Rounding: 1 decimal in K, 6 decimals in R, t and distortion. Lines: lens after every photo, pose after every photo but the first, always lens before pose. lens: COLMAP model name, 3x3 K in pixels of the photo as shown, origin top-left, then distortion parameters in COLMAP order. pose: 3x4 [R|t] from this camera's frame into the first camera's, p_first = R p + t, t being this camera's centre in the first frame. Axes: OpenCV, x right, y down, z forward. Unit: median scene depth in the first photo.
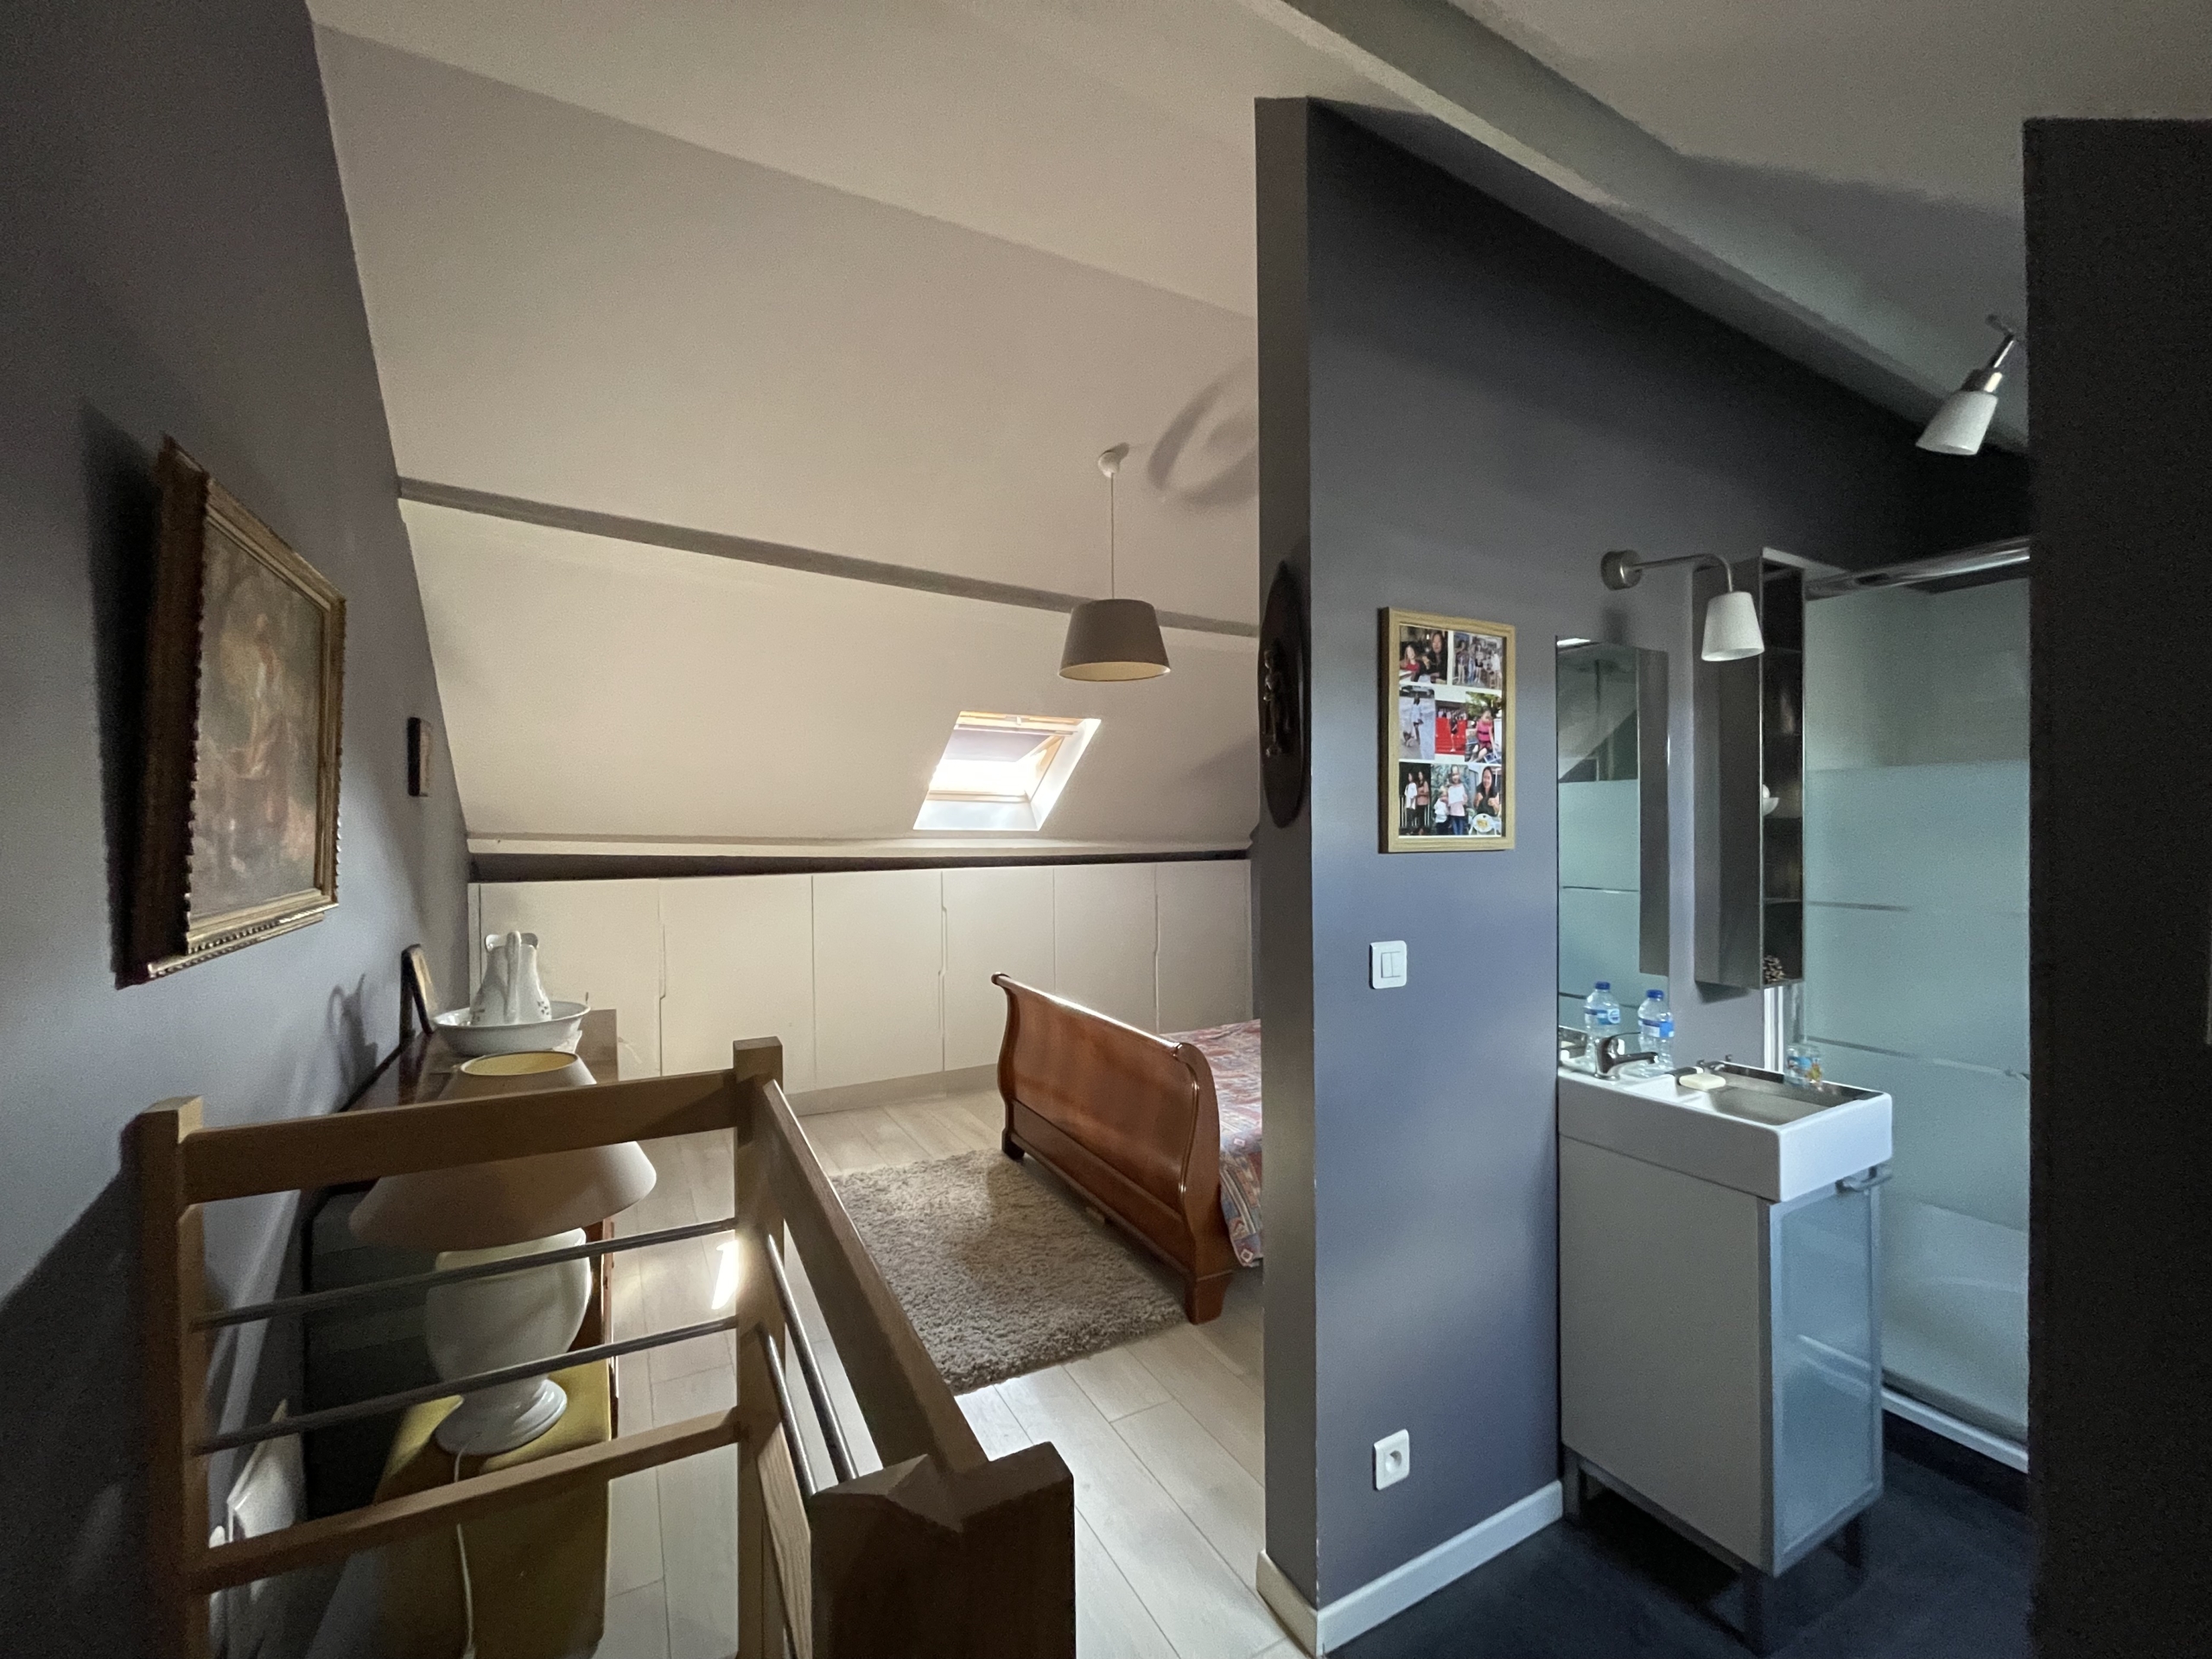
lens RADIAL K [[895.9, 0, 1104.0], [0, 895.9, 837.8], [0, 0, 1]] dist [0.009814, 0.000177]
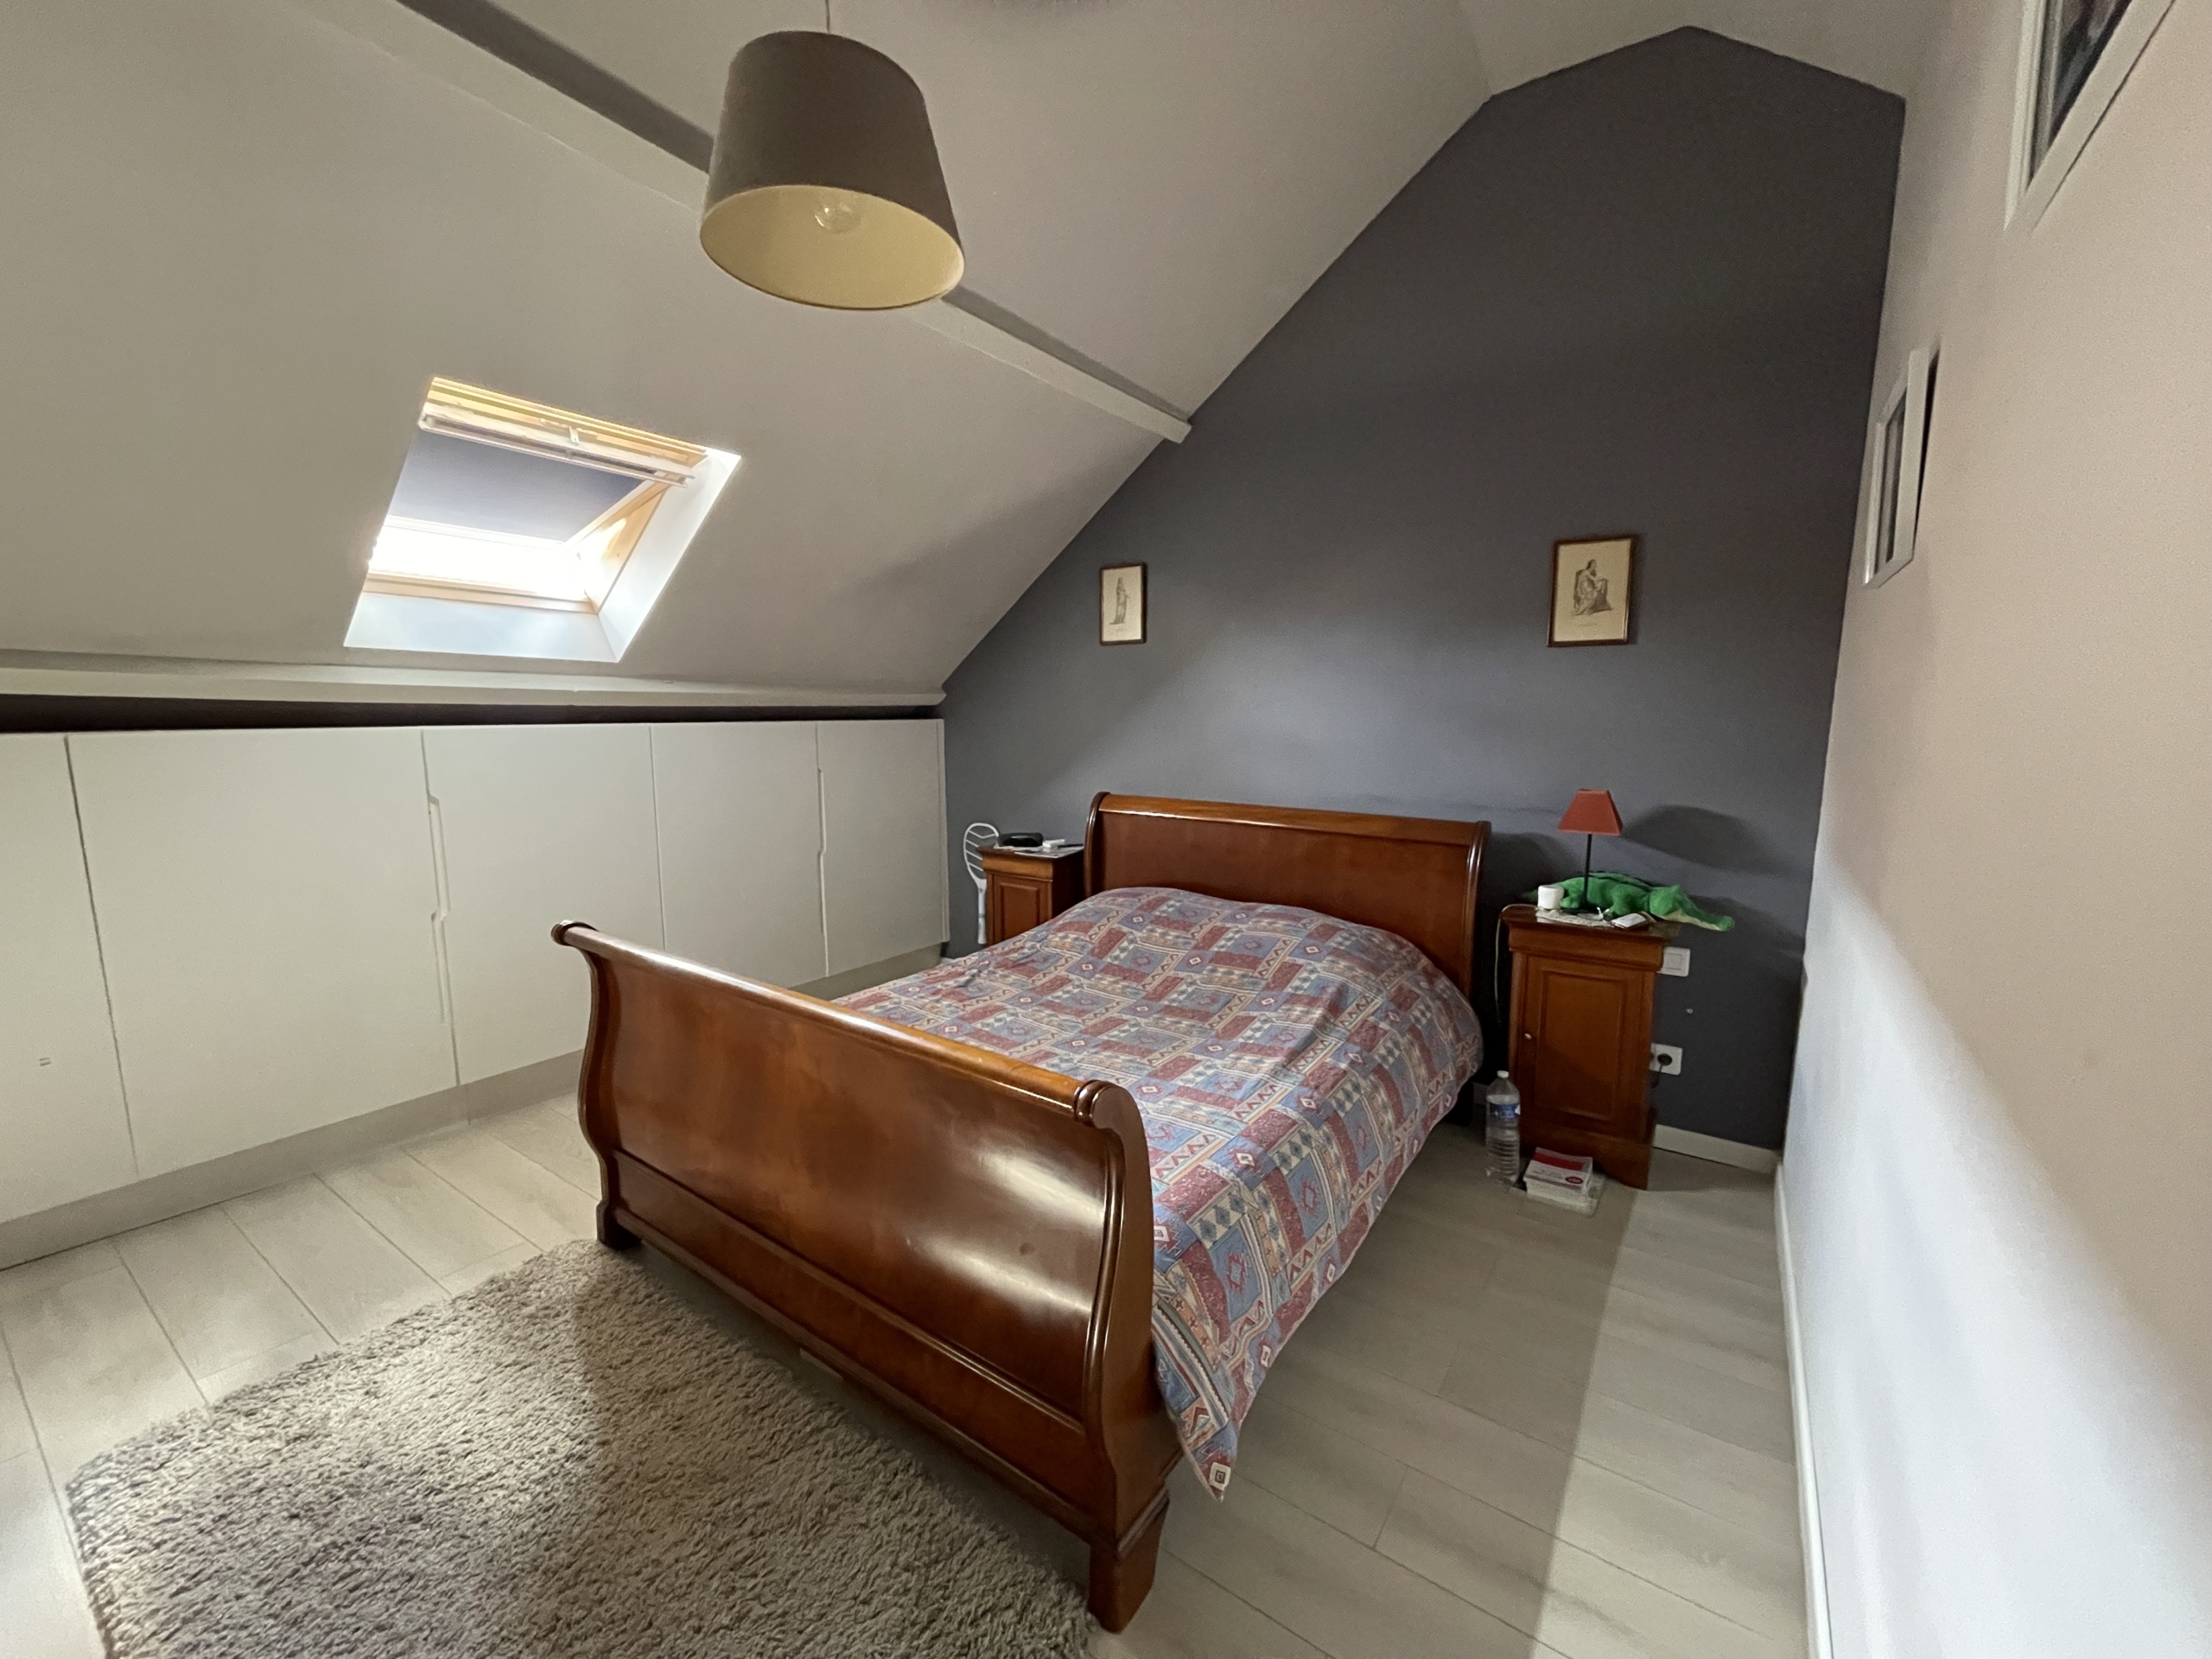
lens RADIAL K [[894.2, 0, 1108.1], [0, 894.2, 835.0], [0, 0, 1]] dist [-0.005922, 0.000066]
pose [[0.897485, -0.052250, 0.437939, -0.060657], [-0.005033, 0.991680, 0.128631, 0.035212], [-0.441016, -0.117649, 0.889755, 0.416624]]
